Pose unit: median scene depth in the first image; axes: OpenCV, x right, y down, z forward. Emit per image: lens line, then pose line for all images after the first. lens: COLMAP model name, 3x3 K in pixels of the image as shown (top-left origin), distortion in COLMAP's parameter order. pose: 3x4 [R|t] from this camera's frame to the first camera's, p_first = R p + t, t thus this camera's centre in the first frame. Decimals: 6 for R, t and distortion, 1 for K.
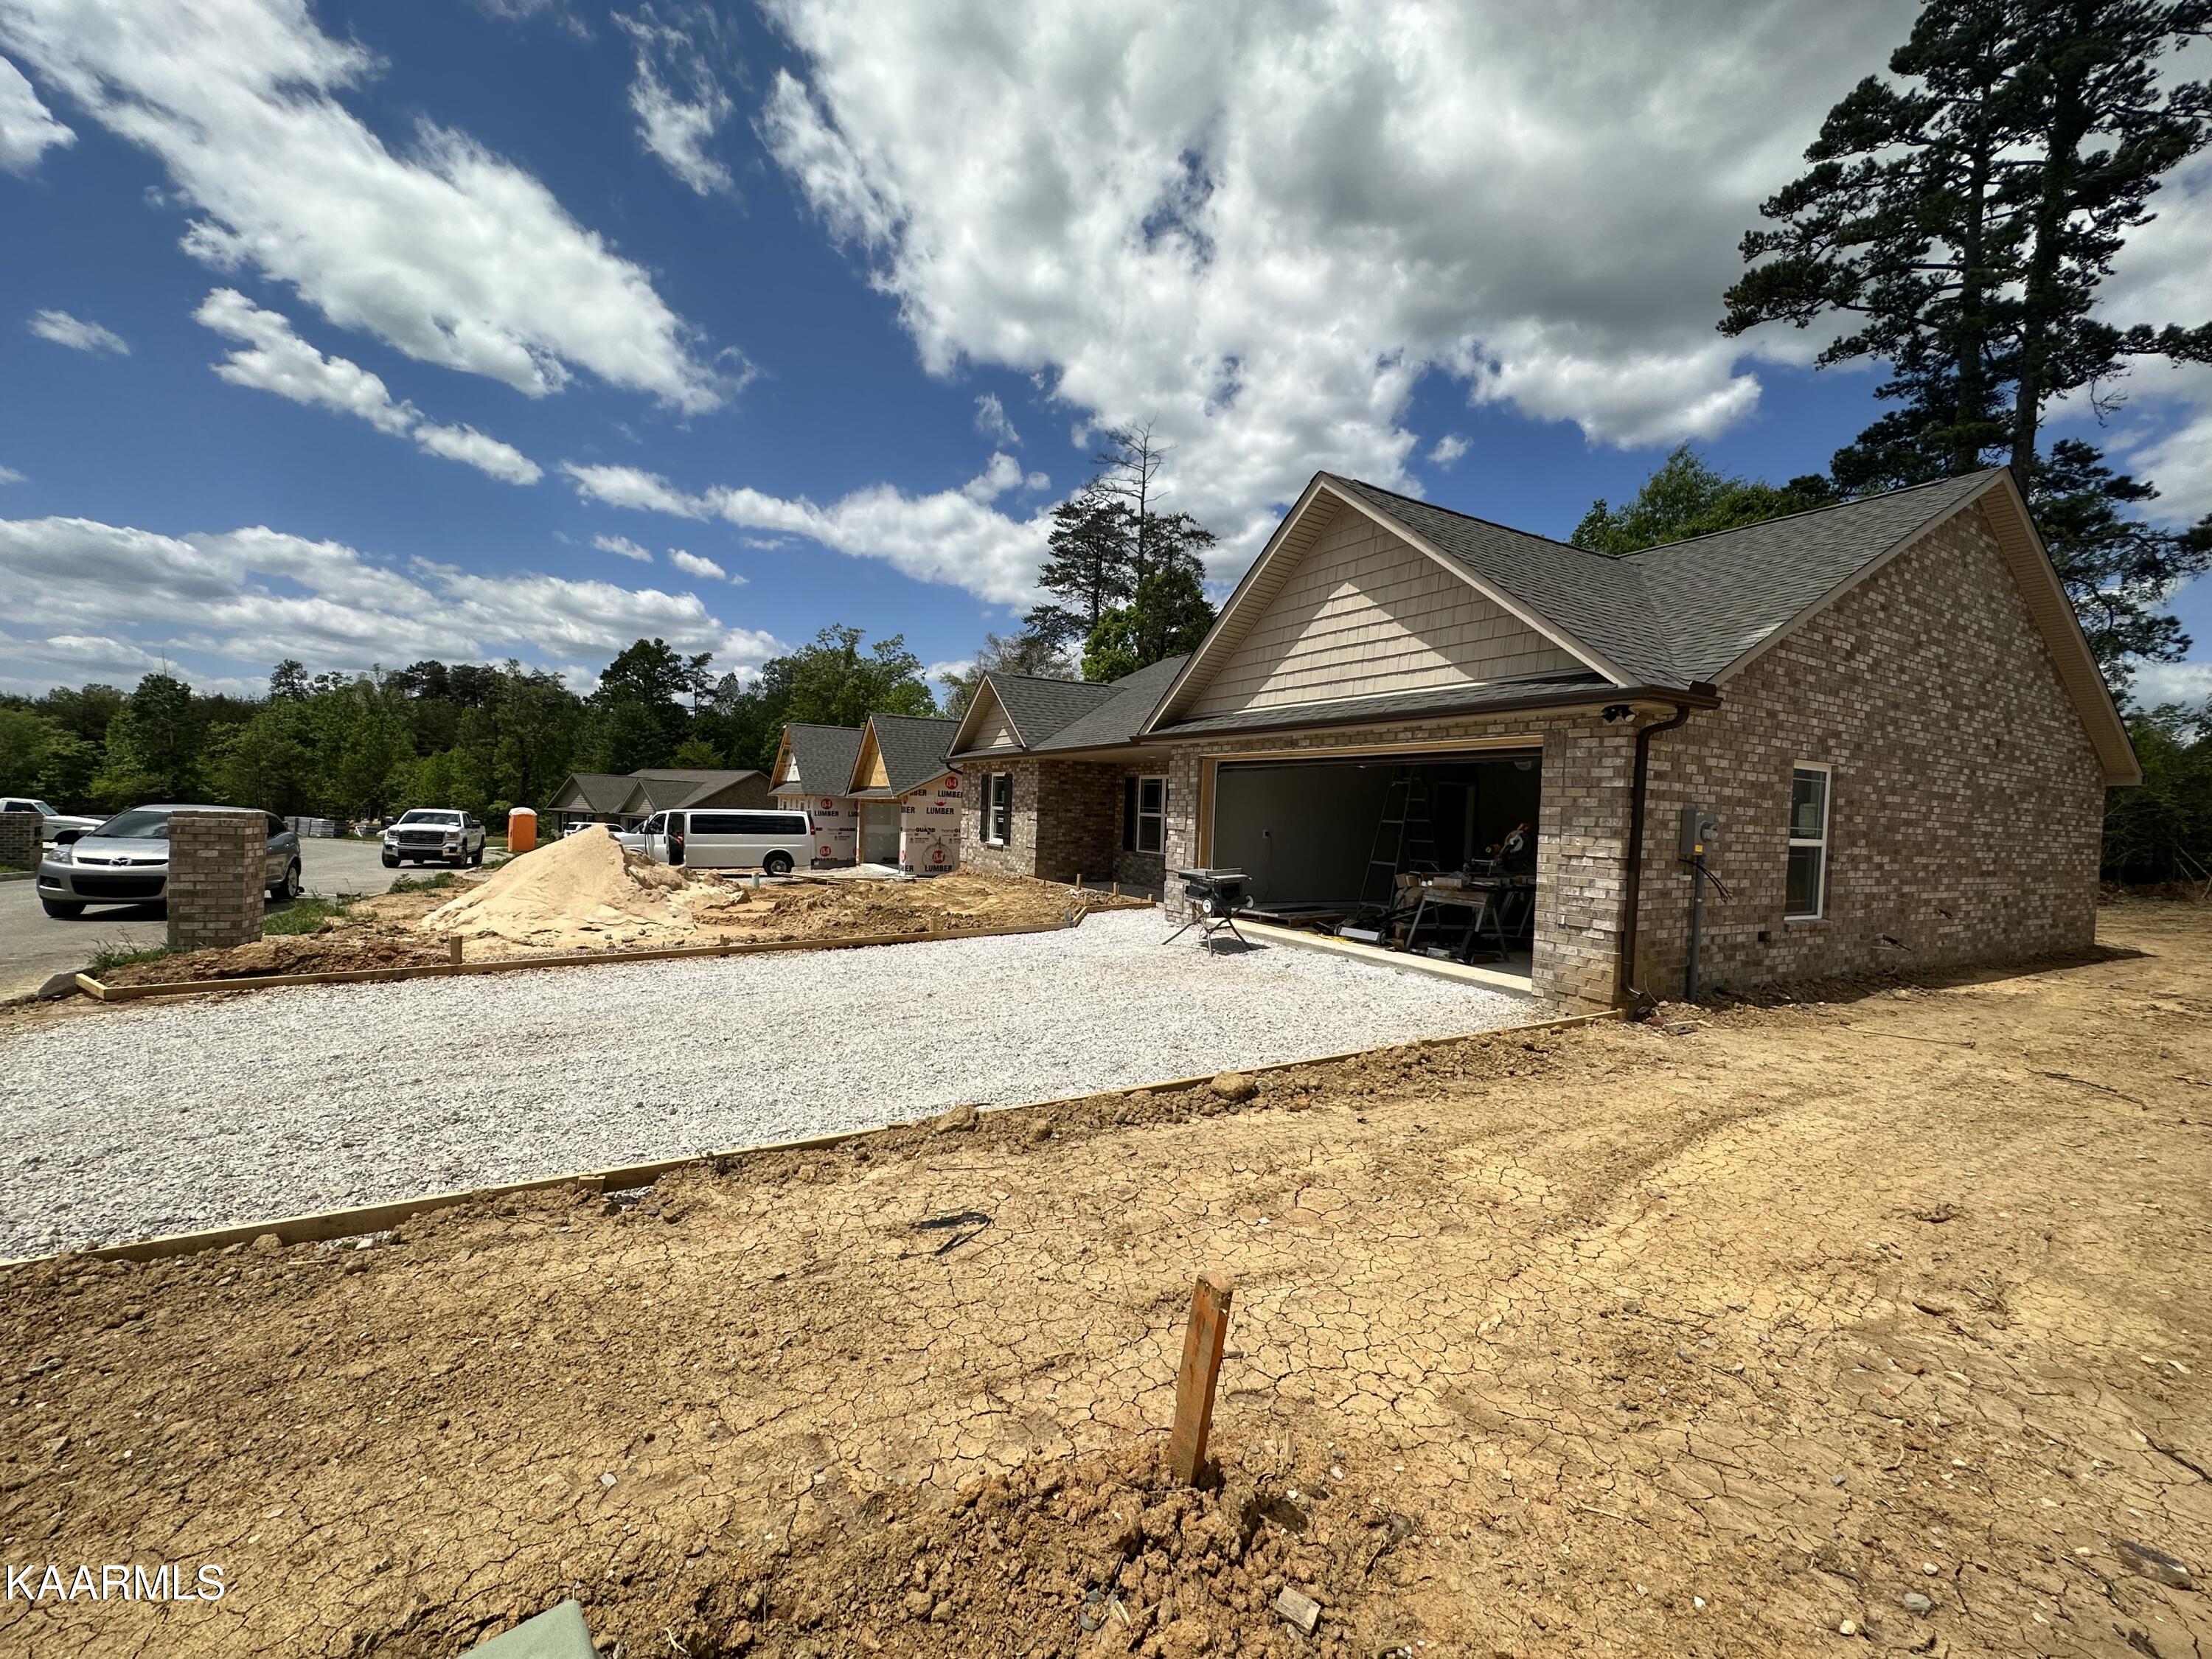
lens RADIAL K [[875.3, 0, 1106.0], [0, 875.3, 829.5], [0, 0, 1]] dist [0.001128, 0.001018]
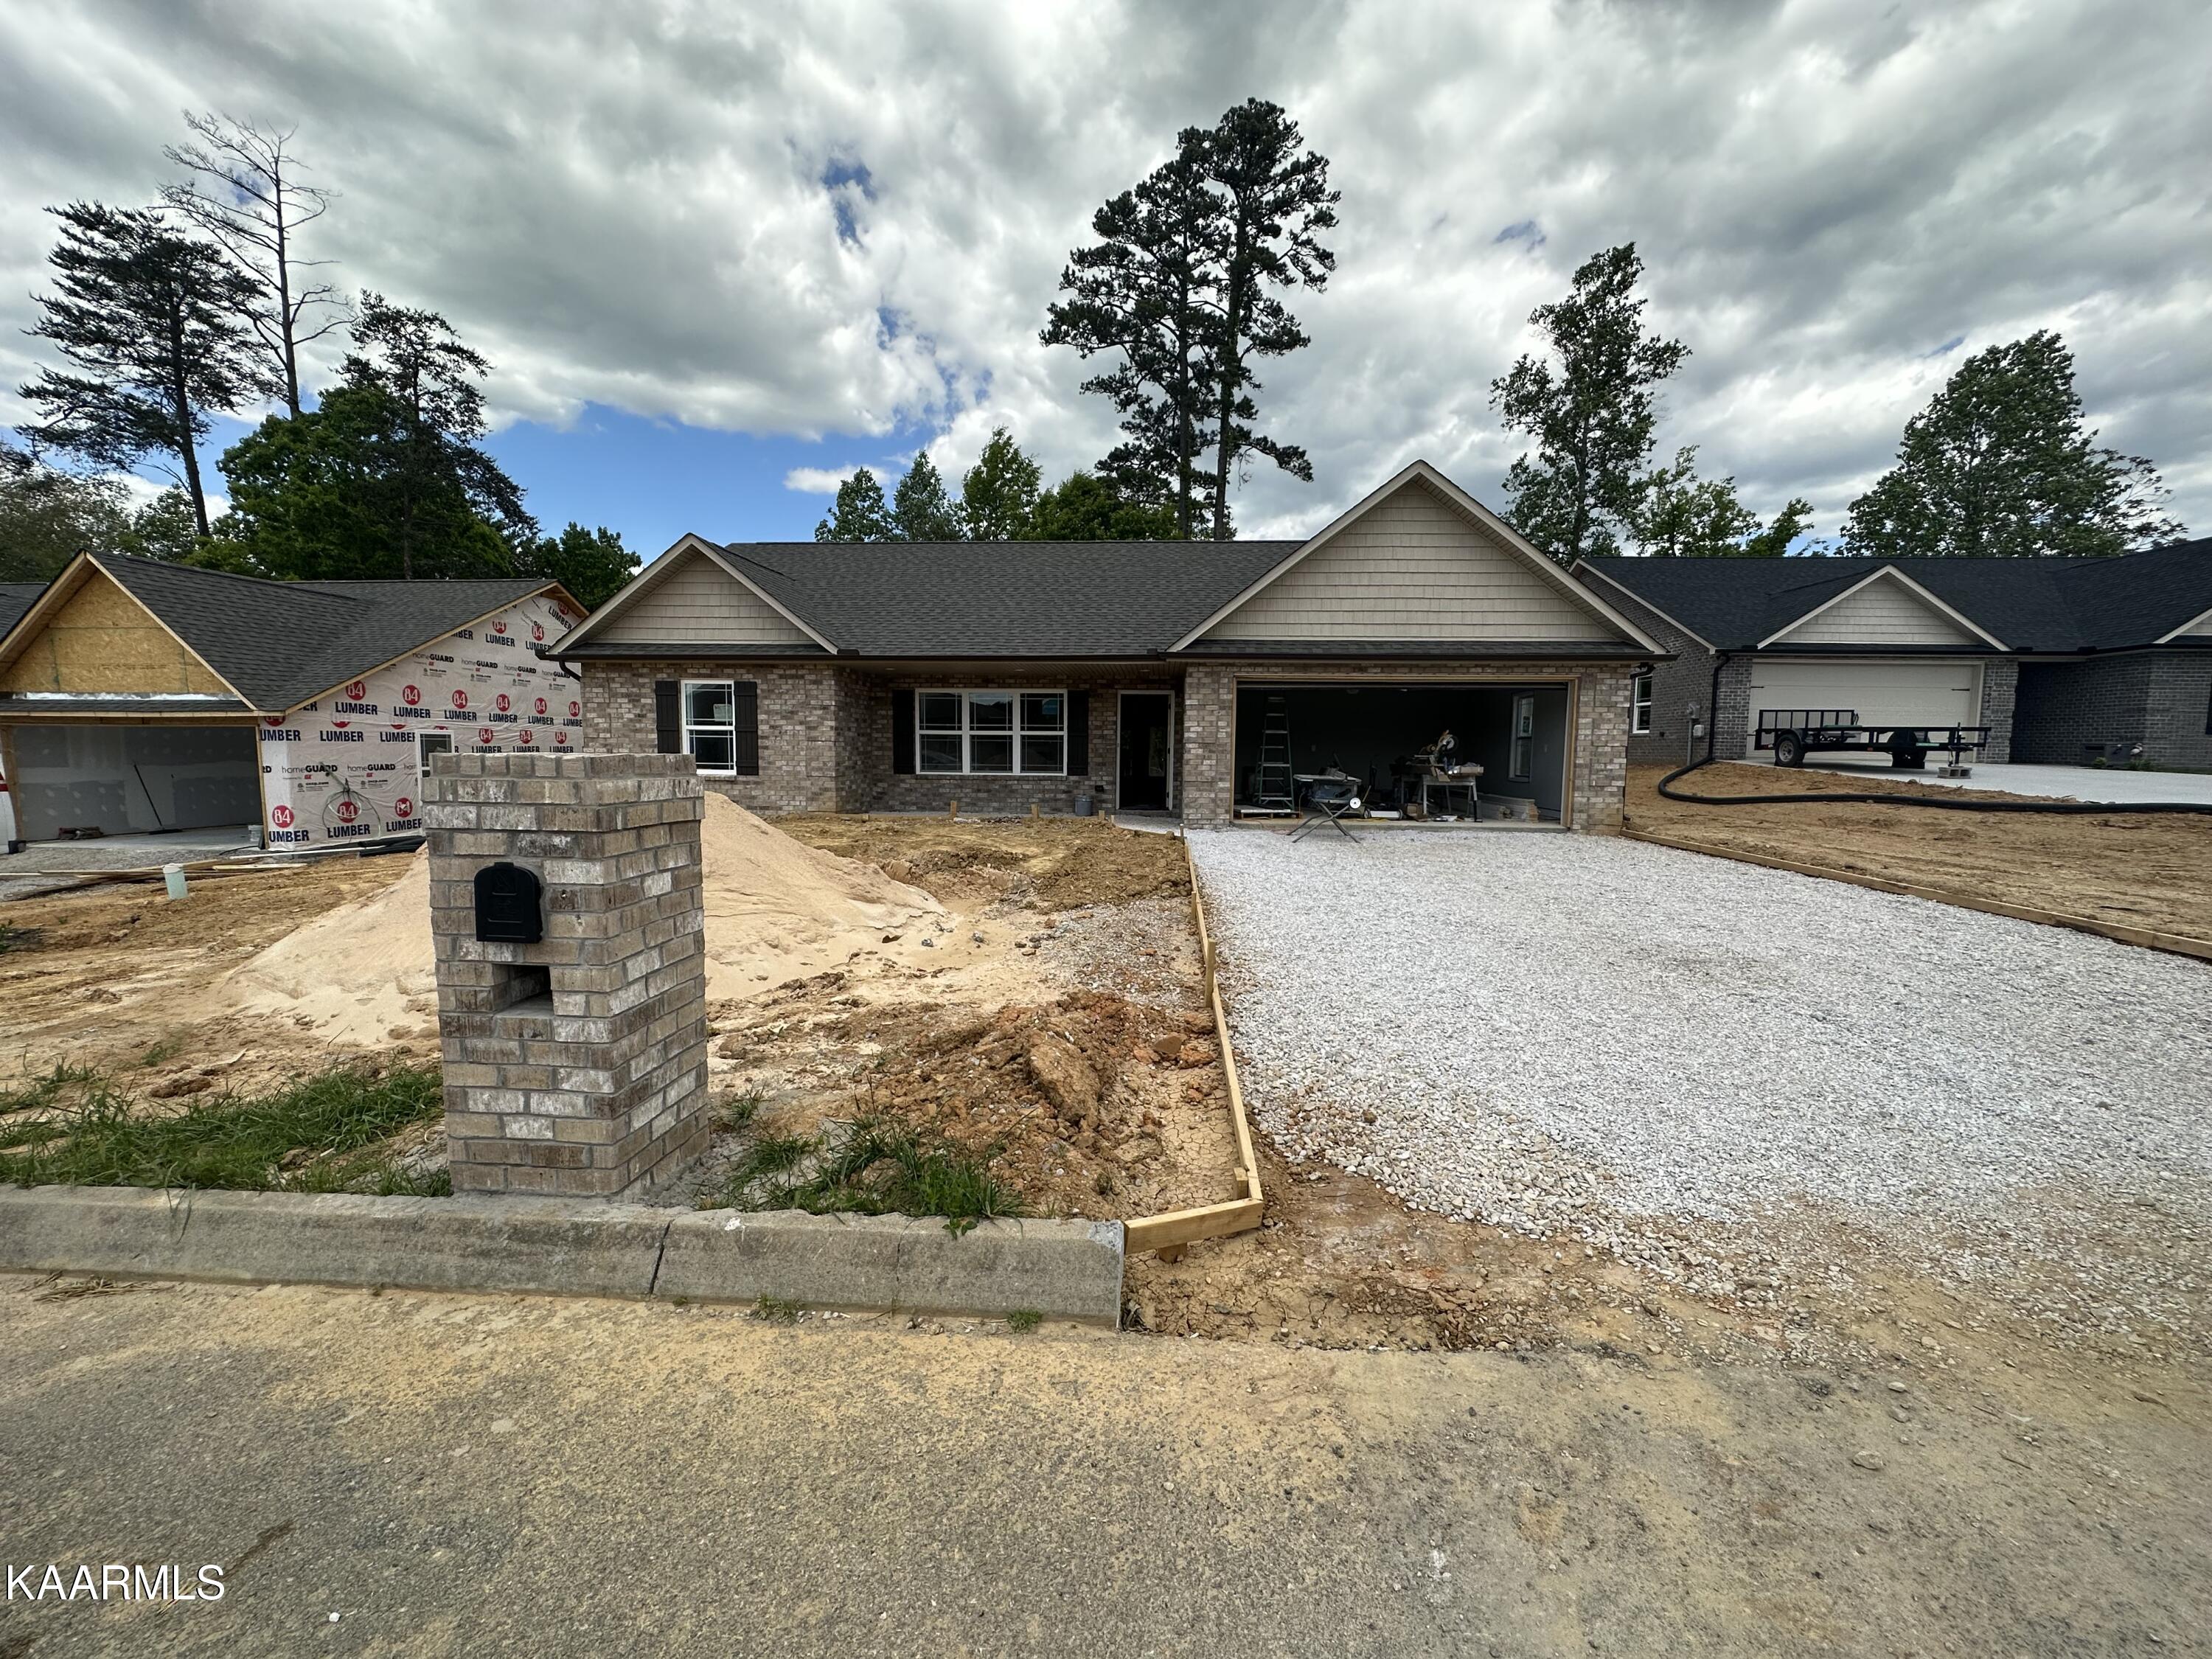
lens RADIAL K [[876.5, 0, 1106.0], [0, 876.5, 829.5], [0, 0, 1]] dist [-0.006499, -0.000071]
pose [[0.556240, -0.109962, 0.823715, -0.398624], [0.030974, 0.993262, 0.111679, -0.008279], [-0.830444, -0.036606, 0.555898, 0.226050]]
